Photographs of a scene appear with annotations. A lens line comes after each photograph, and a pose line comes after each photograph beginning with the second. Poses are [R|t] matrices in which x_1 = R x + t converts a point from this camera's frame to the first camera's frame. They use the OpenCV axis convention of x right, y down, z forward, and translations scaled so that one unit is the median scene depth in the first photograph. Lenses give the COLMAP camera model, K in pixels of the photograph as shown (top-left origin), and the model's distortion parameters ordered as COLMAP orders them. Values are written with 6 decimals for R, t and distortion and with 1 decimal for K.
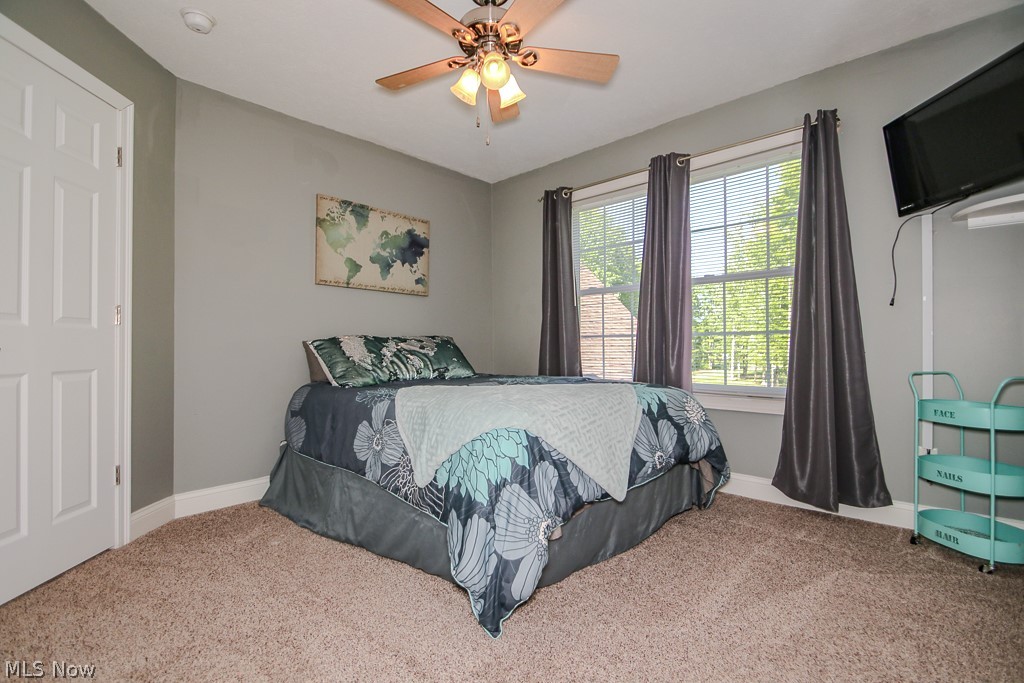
lens RADIAL K [[478.3, 0, 510.3], [0, 478.3, 340.2], [0, 0, 1]] dist [0.010447, -0.012600]
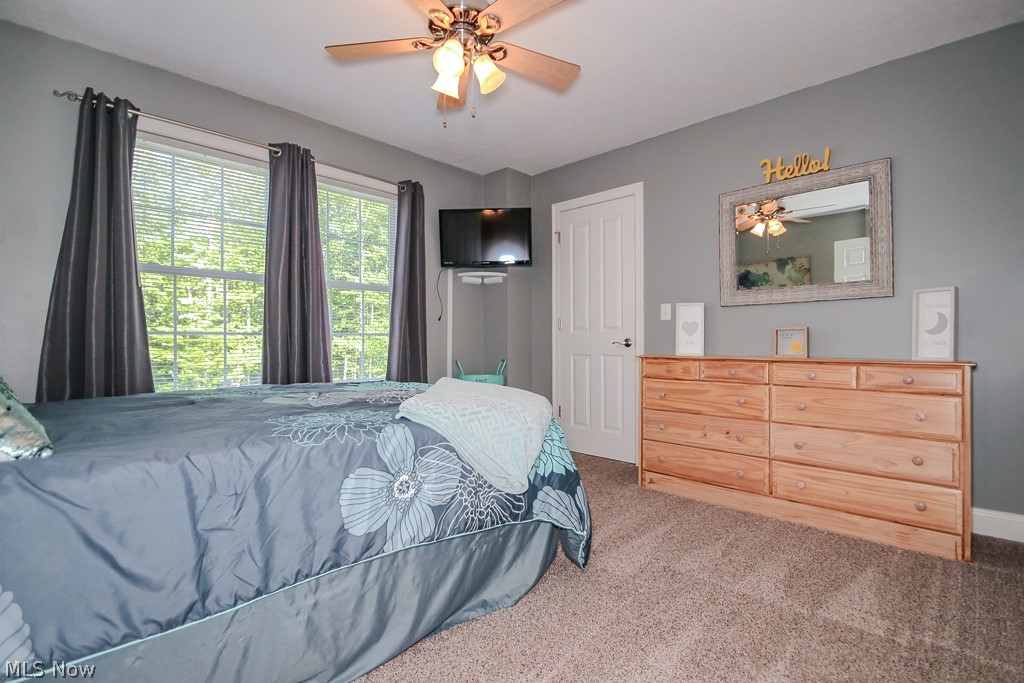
lens RADIAL K [[478.3, 0, 508.9], [0, 478.3, 343.4], [0, 0, 1]] dist [0.010447, -0.012600]
pose [[0.003661, 0.006127, 0.999975, -0.613589], [-0.006406, 0.999961, -0.006104, 0.010299], [-0.999973, -0.006383, 0.003700, 0.554048]]
